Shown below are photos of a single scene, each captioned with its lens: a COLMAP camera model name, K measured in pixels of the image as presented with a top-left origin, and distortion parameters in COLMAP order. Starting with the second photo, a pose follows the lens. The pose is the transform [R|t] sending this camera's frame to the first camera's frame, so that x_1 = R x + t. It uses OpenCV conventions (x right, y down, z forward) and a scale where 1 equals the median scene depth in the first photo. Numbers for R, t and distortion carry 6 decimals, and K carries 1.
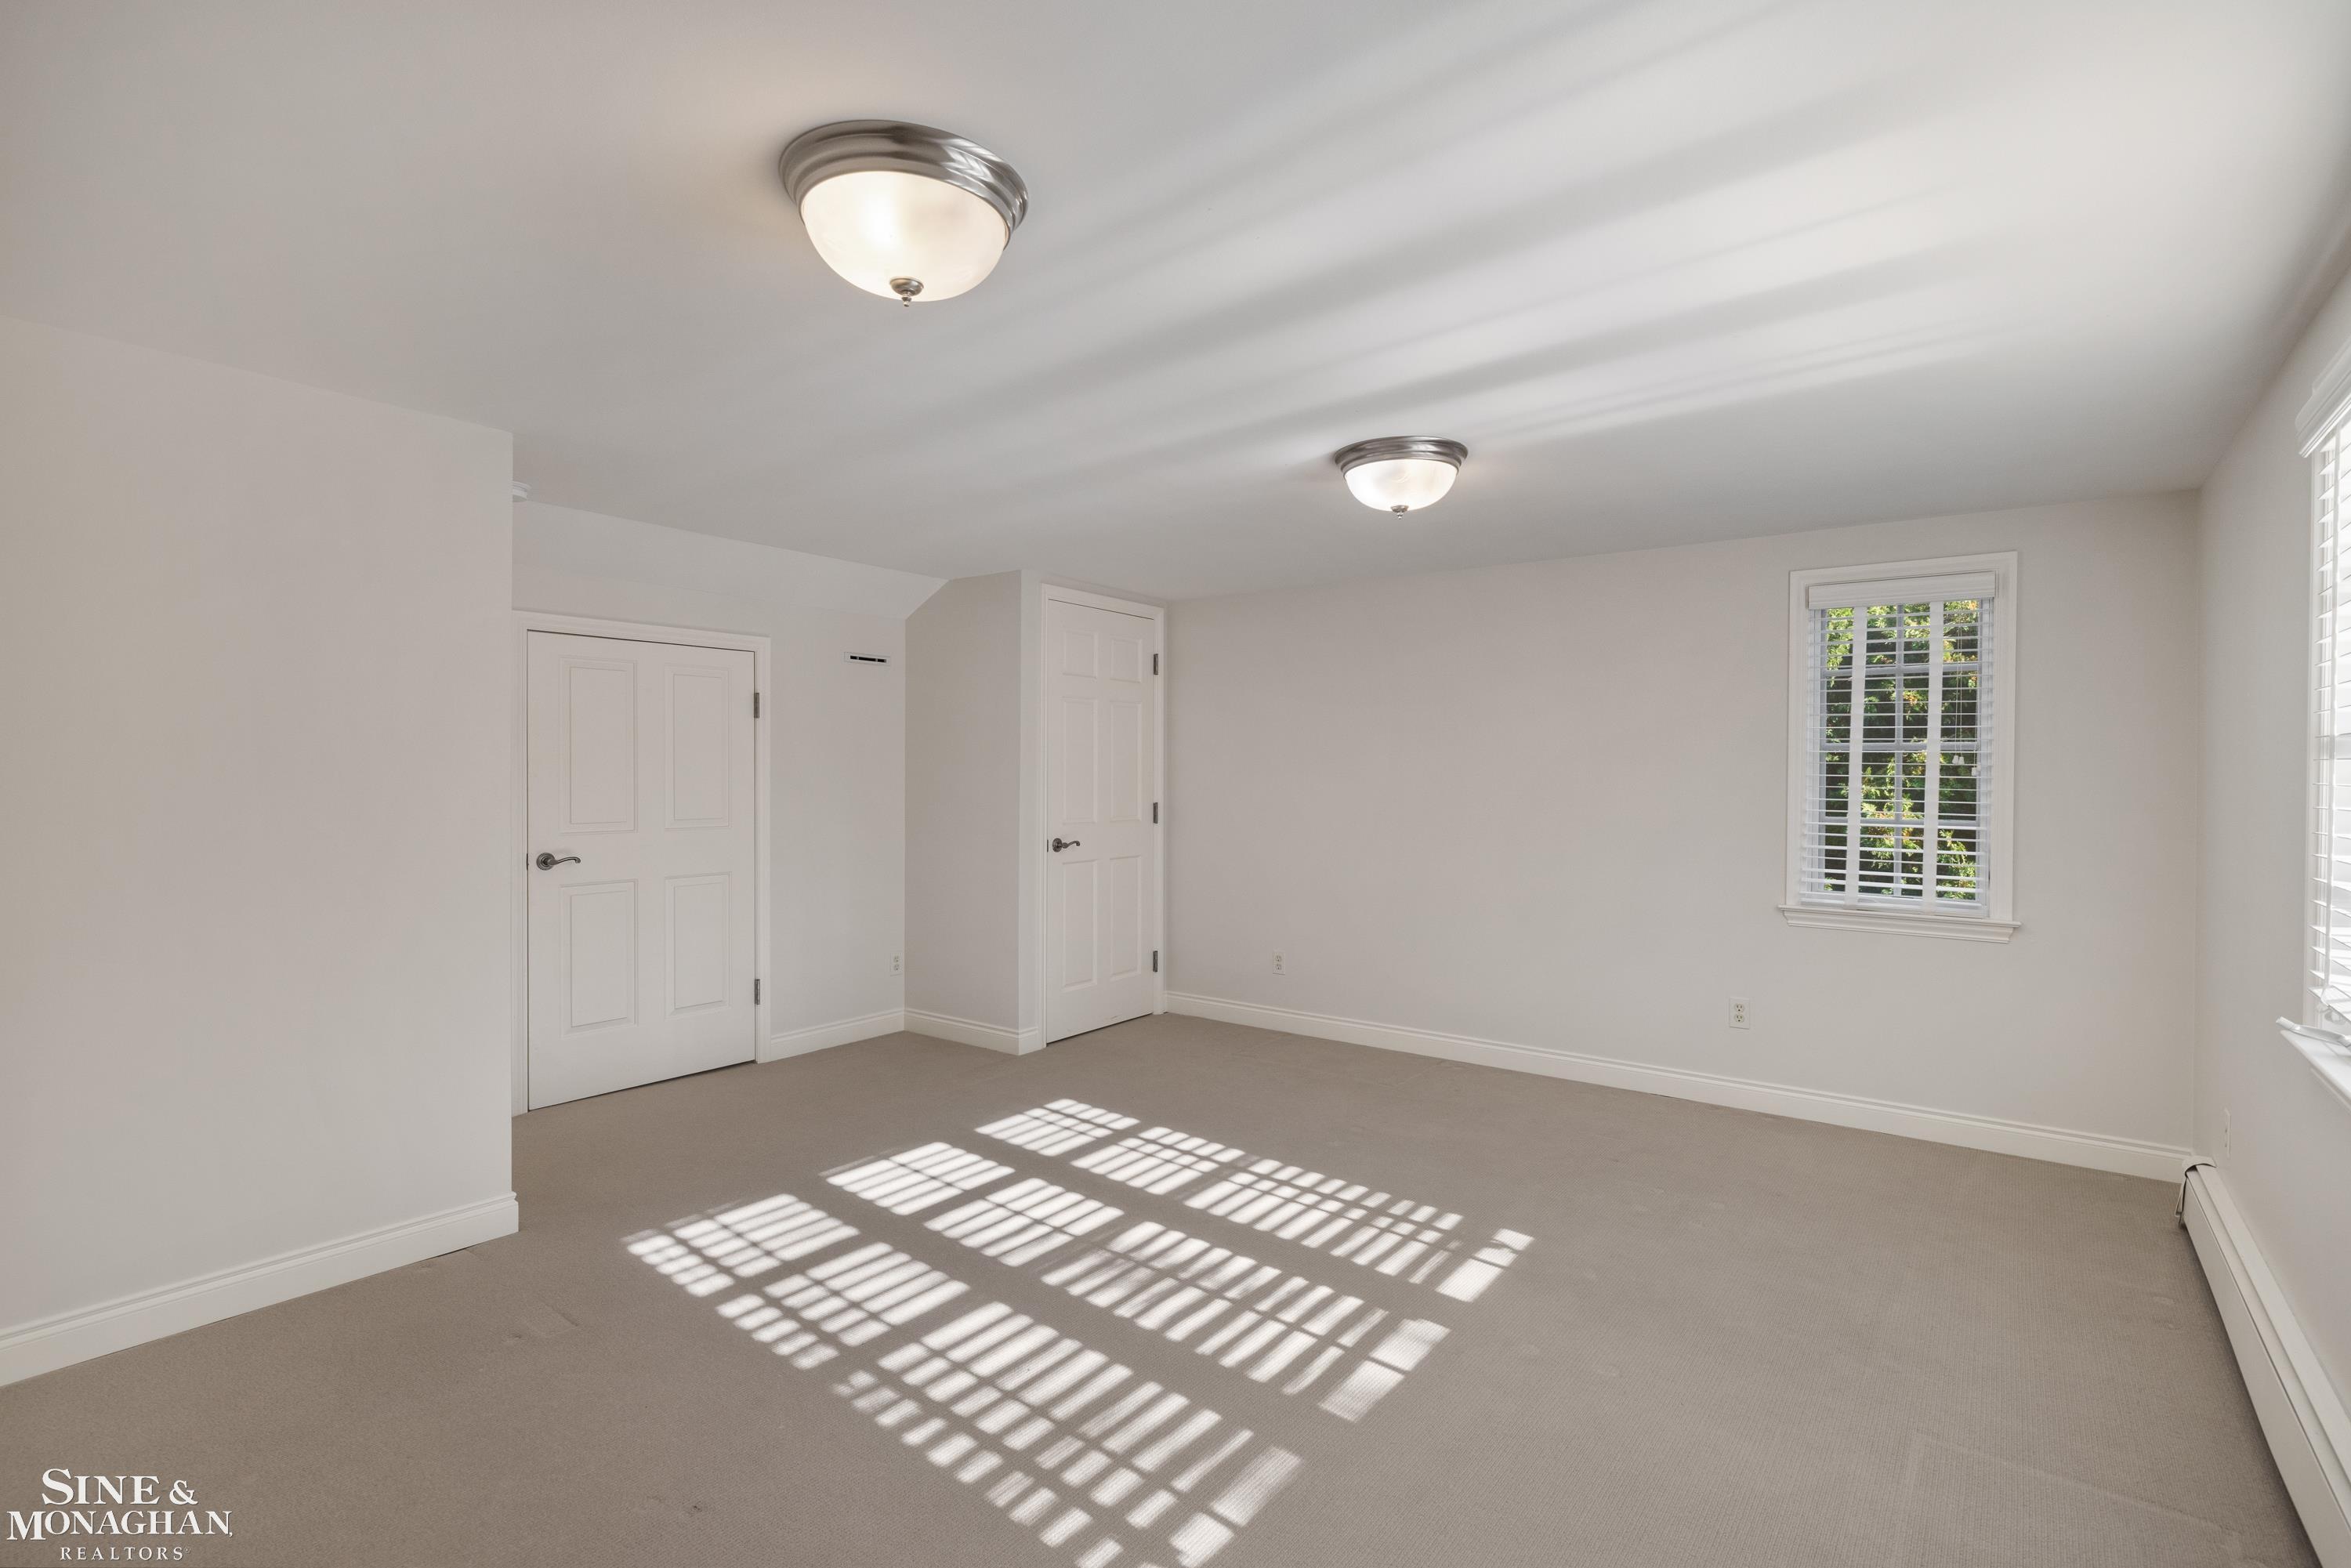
lens RADIAL K [[1122.0, 0, 1175.2], [0, 1122.0, 774.7], [0, 0, 1]] dist [-0.005479, 0.001147]
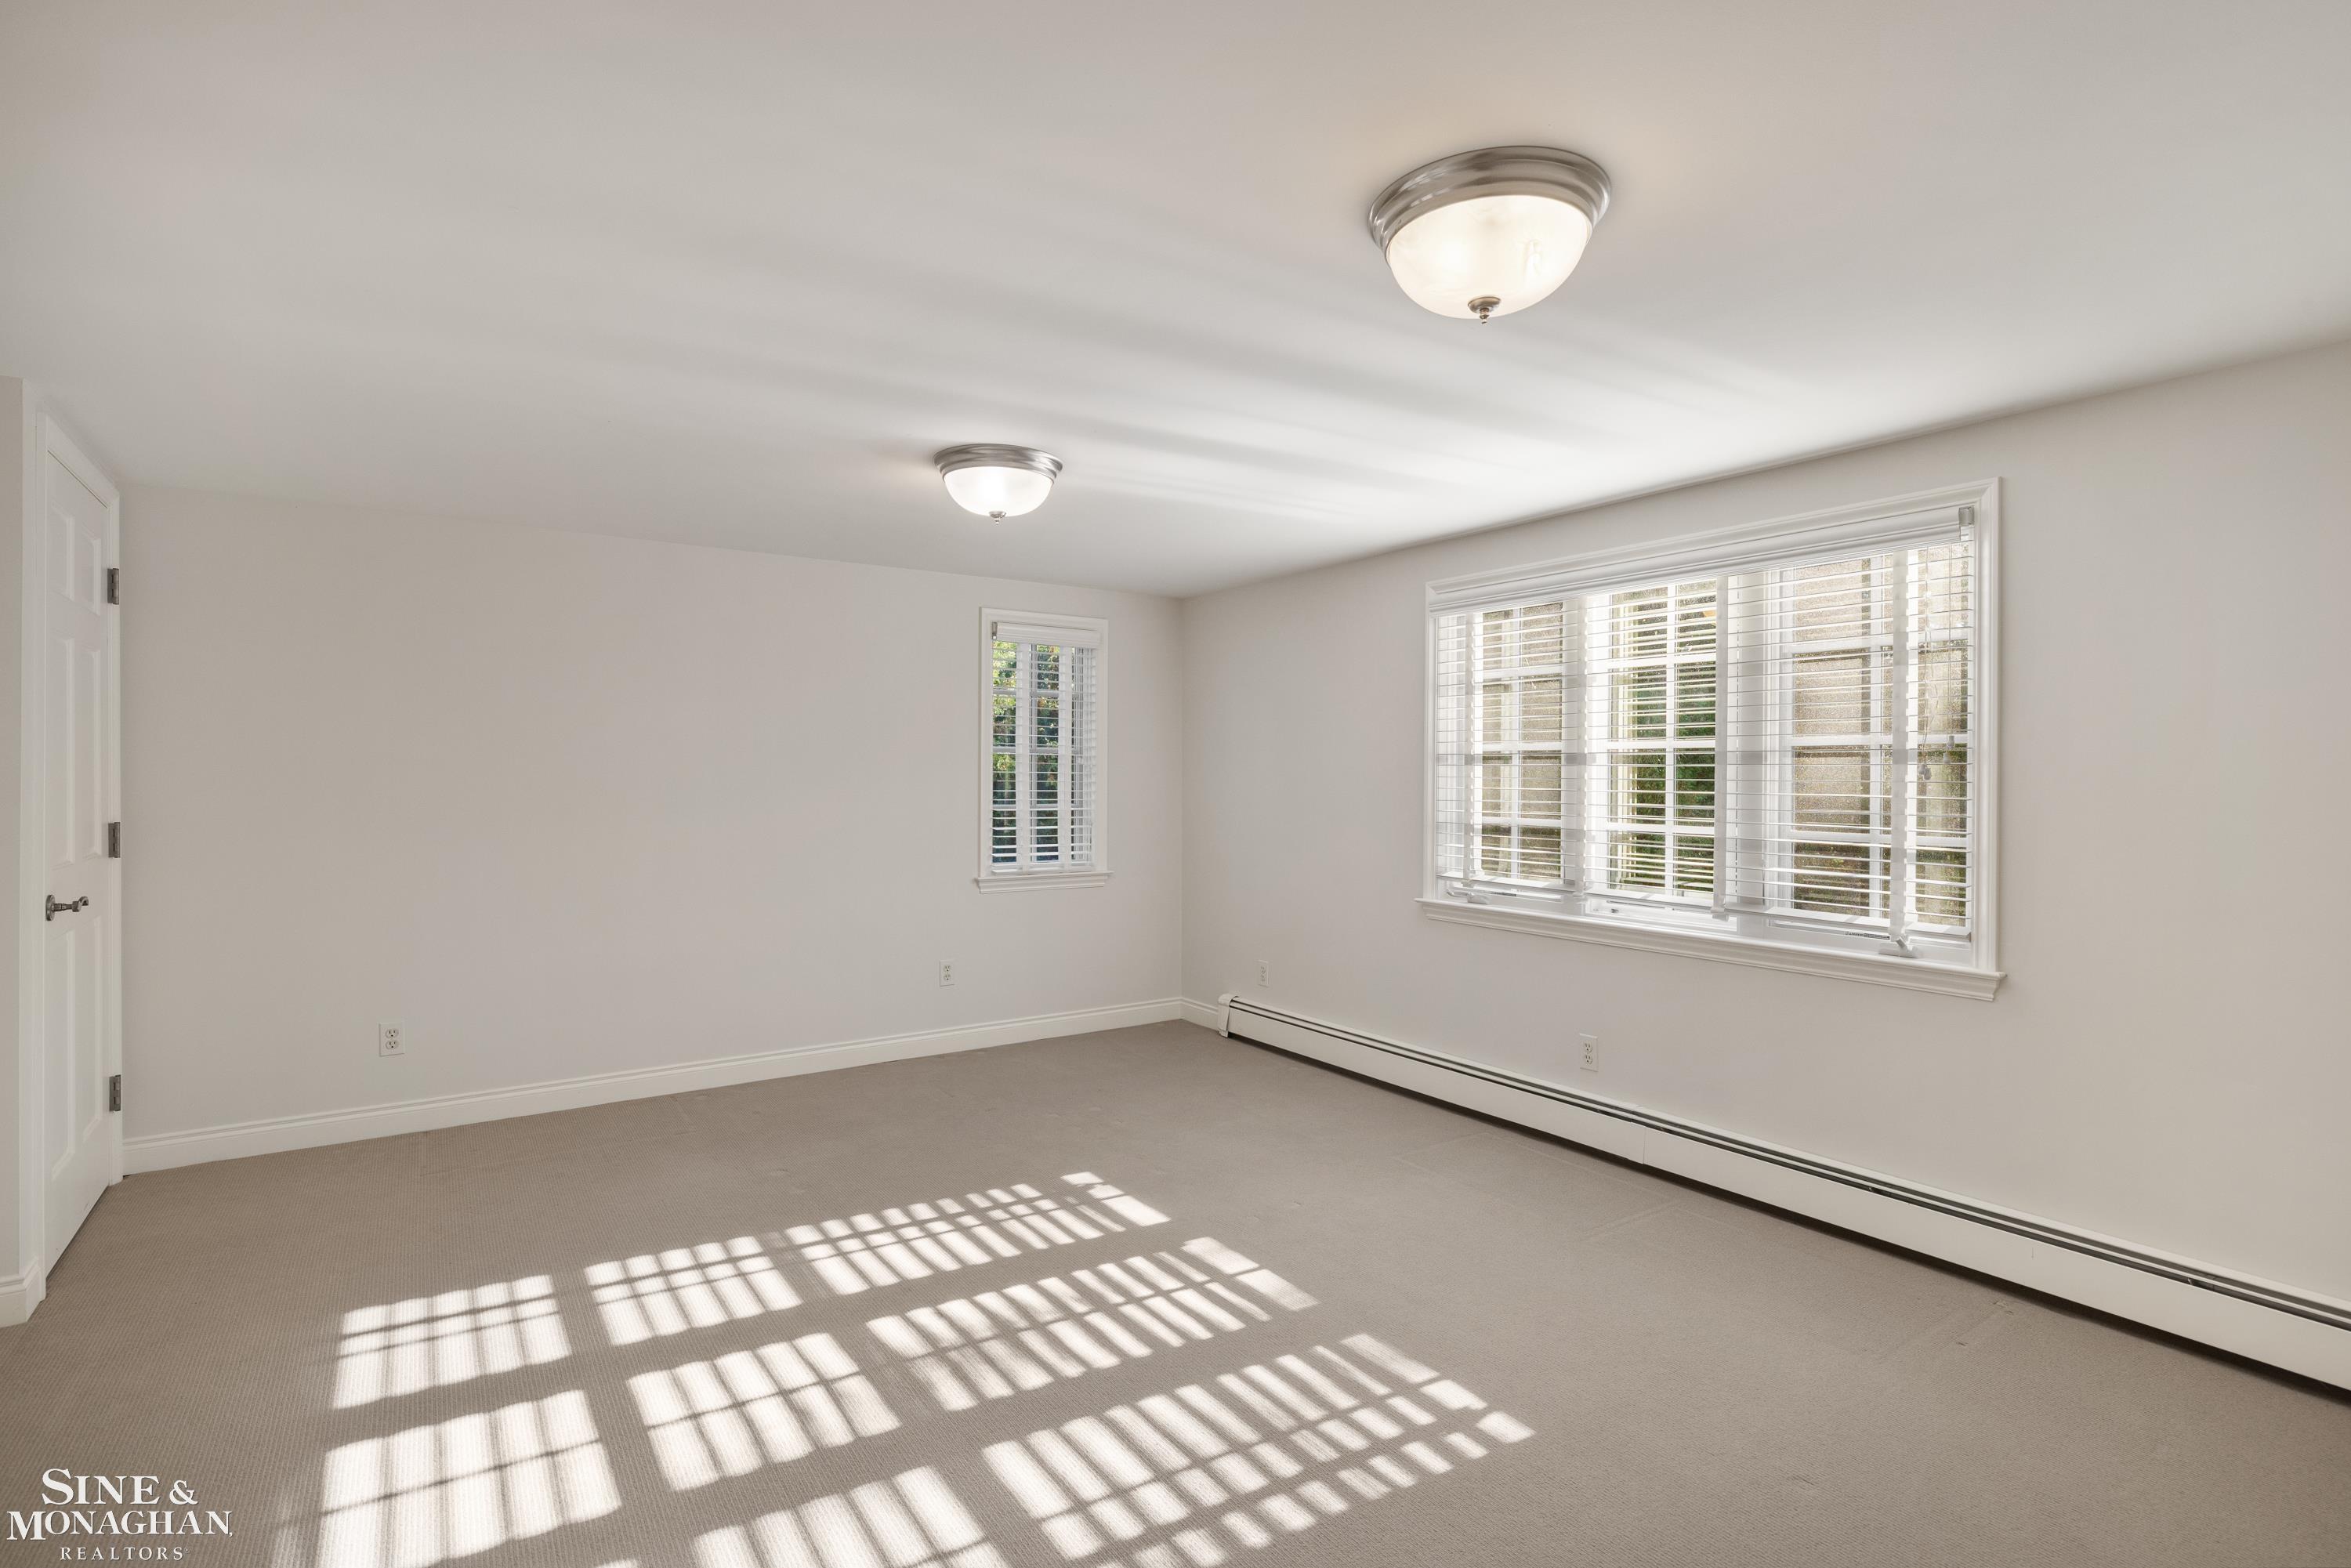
lens RADIAL K [[1122.0, 0, 1178.5], [0, 1122.0, 787.1], [0, 0, 1]] dist [-0.005479, 0.001147]
pose [[0.307146, -0.017659, 0.951499, -0.714393], [0.000233, 0.999829, 0.018480, -0.007311], [-0.951662, -0.005454, 0.307097, 0.526485]]
